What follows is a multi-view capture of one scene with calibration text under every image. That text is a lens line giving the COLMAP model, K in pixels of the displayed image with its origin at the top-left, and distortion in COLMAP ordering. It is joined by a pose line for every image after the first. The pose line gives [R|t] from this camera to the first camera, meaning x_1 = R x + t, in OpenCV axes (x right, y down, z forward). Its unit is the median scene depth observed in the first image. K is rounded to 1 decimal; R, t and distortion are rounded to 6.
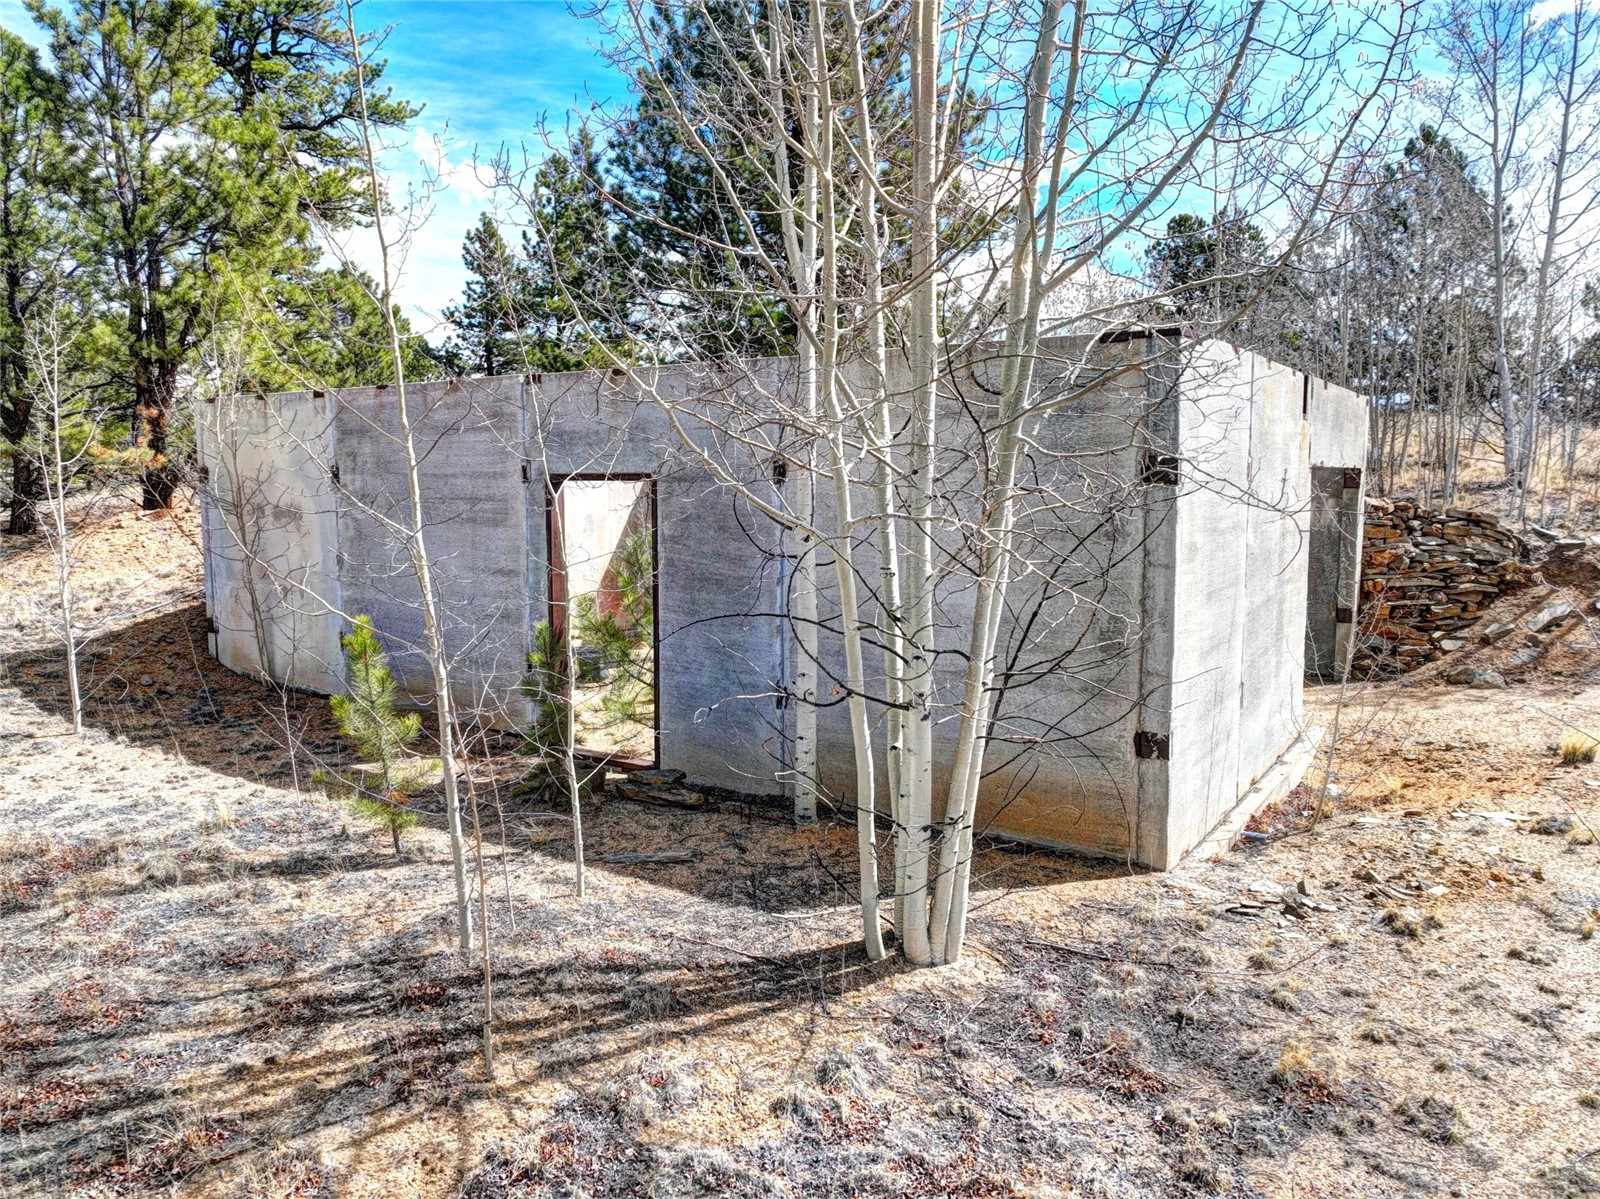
lens RADIAL K [[1127.7, 0, 798.4], [0, 1127.7, 603.6], [0, 0, 1]] dist [-0.004505, 0.018806]
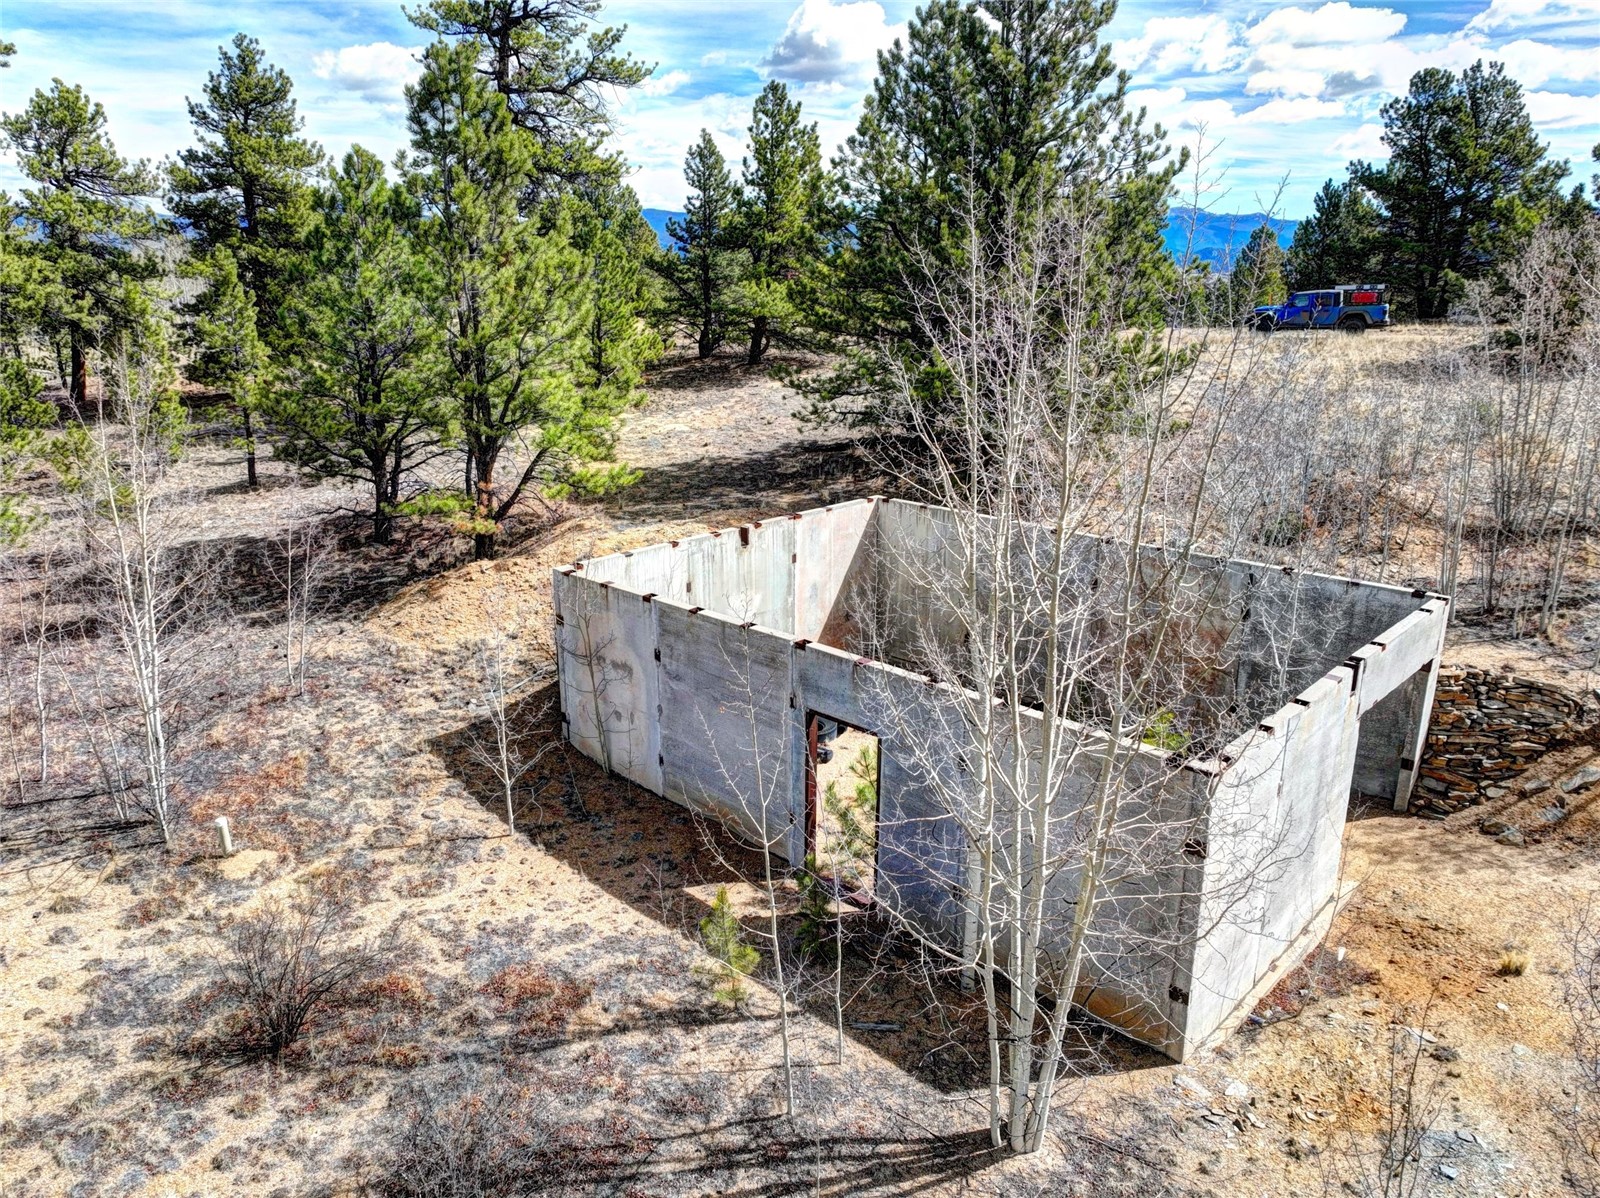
lens RADIAL K [[1127.7, 0, 801.2], [0, 1127.7, 593.4], [0, 0, 1]] dist [-0.004505, 0.018806]
pose [[0.986526, 0.055105, -0.154046, -0.006398], [-0.027111, 0.983614, 0.178235, -0.392101], [0.161344, -0.171657, 0.971855, -0.321179]]
